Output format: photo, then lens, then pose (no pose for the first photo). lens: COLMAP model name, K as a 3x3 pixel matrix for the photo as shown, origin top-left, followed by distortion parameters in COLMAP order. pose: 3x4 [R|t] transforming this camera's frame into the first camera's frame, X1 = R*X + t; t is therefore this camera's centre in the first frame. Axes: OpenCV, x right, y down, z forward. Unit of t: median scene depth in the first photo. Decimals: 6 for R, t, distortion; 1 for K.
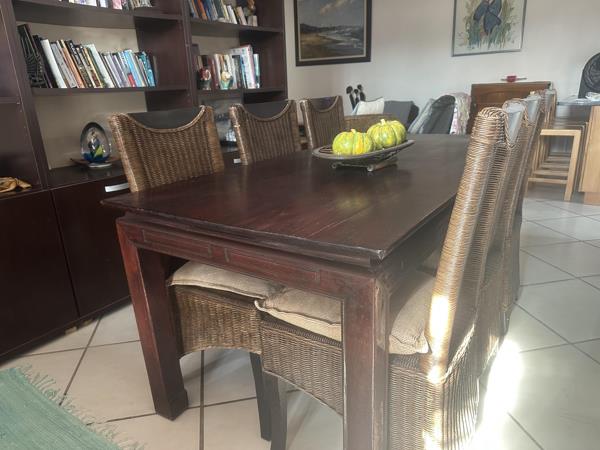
lens RADIAL K [[424.7, 0, 300.0], [0, 424.7, 225.0], [0, 0, 1]] dist [-0.003113, -0.006945]
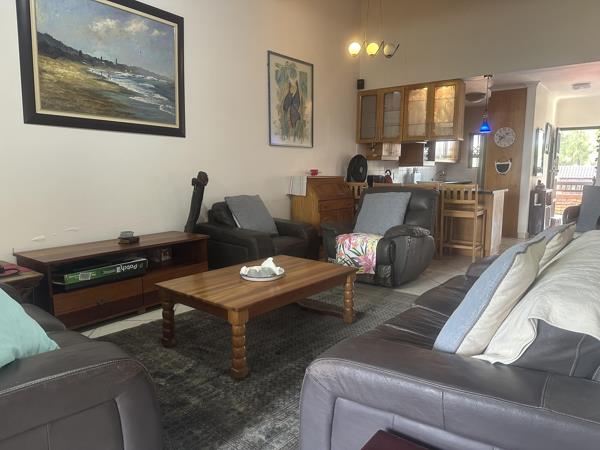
lens RADIAL K [[424.7, 0, 300.0], [0, 424.7, 225.0], [0, 0, 1]] dist [-0.003113, -0.006945]
pose [[0.077593, -0.086634, 0.993214, -0.456503], [0.295348, 0.953498, 0.060096, -0.248150], [-0.952234, 0.288681, 0.099572, 0.811707]]
